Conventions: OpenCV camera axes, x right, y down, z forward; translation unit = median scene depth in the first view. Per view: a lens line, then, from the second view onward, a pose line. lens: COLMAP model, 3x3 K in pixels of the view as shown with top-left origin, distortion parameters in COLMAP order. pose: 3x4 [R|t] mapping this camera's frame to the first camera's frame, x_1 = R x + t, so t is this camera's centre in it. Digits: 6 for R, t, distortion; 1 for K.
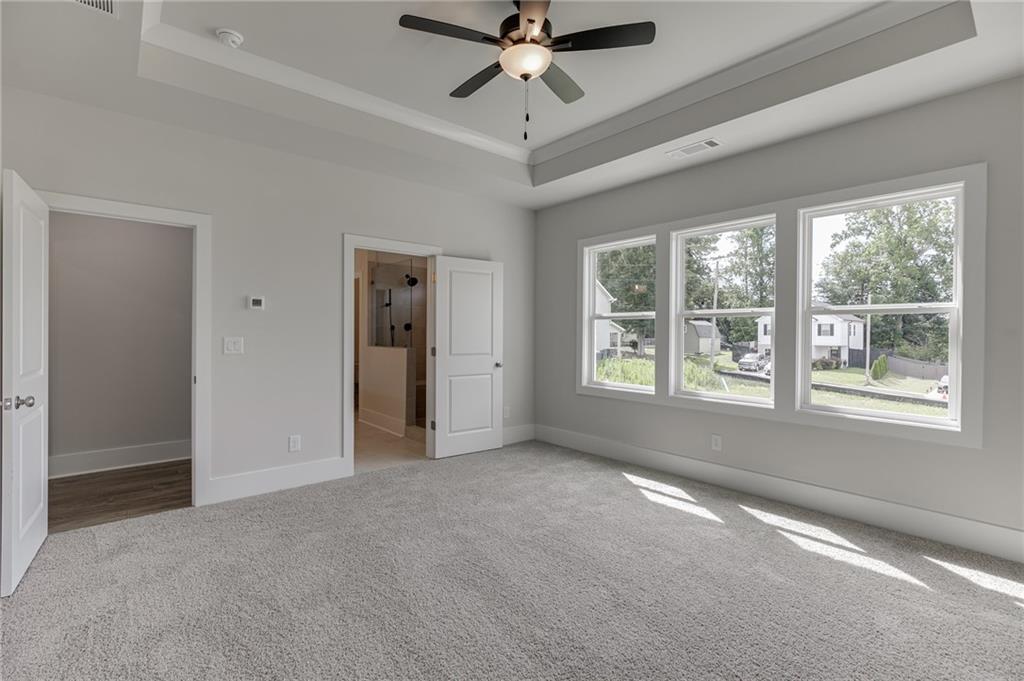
lens RADIAL K [[461.3, 0, 509.9], [0, 461.3, 336.3], [0, 0, 1]] dist [-0.002950, 0.001907]
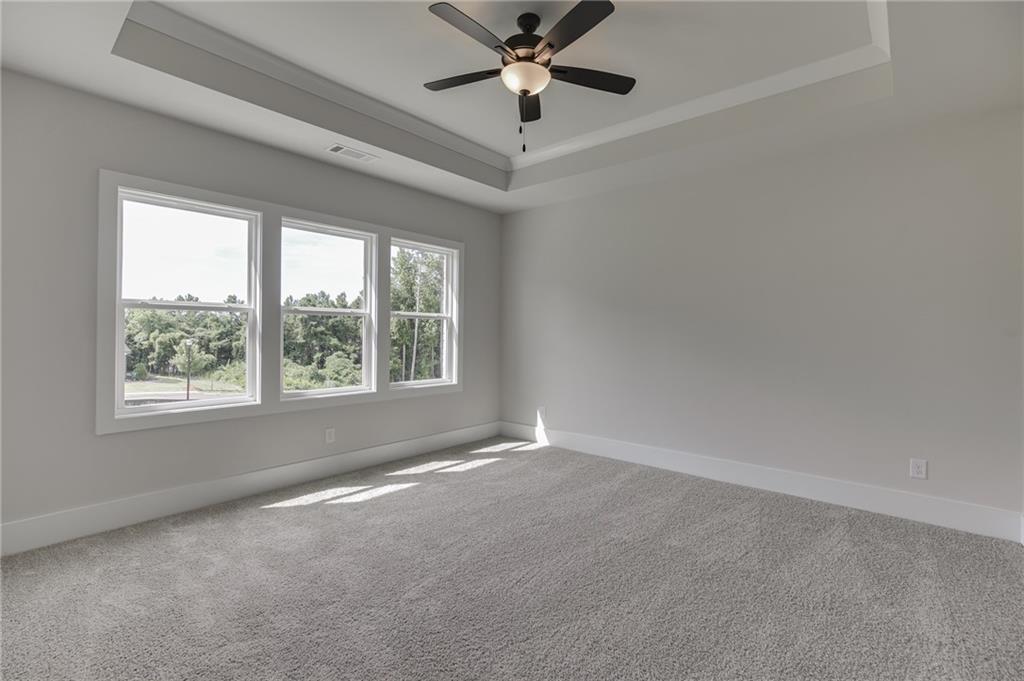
lens RADIAL K [[461.3, 0, 510.8], [0, 461.3, 335.3], [0, 0, 1]] dist [-0.002950, 0.001907]
pose [[-0.148752, -0.011568, 0.988807, -0.601785], [-0.002315, 0.999933, 0.011350, -0.008403], [-0.988872, -0.000601, -0.148769, 0.704033]]
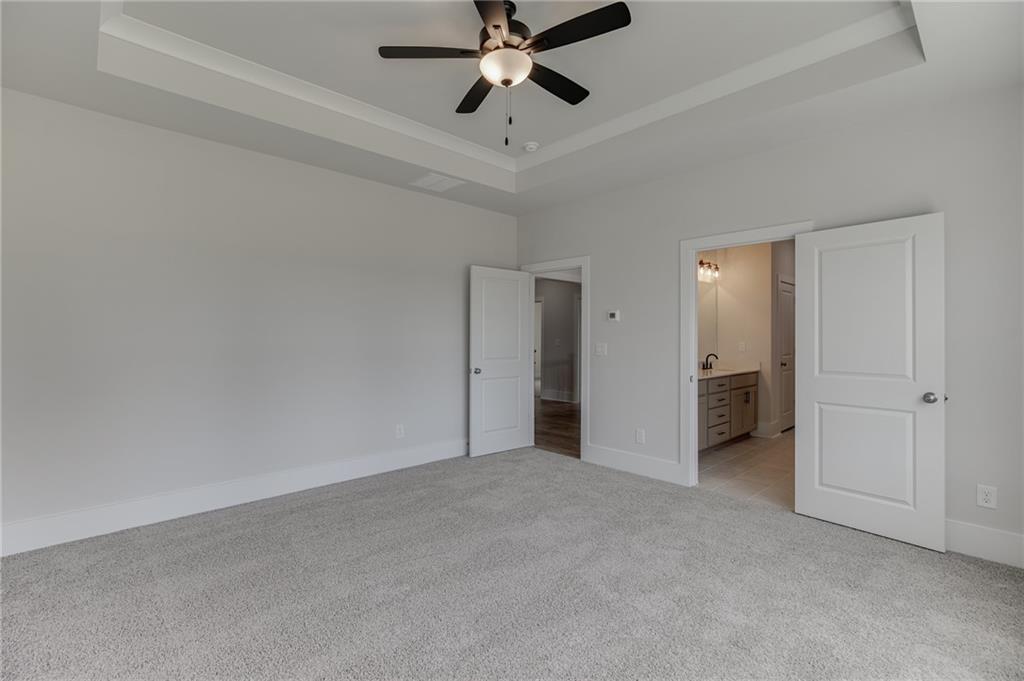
lens RADIAL K [[461.3, 0, 509.6], [0, 461.3, 334.4], [0, 0, 1]] dist [-0.002950, 0.001907]
pose [[0.057802, -0.010434, -0.998274, 0.619163], [-0.011256, 0.999875, -0.011102, -0.003347], [0.998265, 0.011878, 0.057678, 0.572915]]
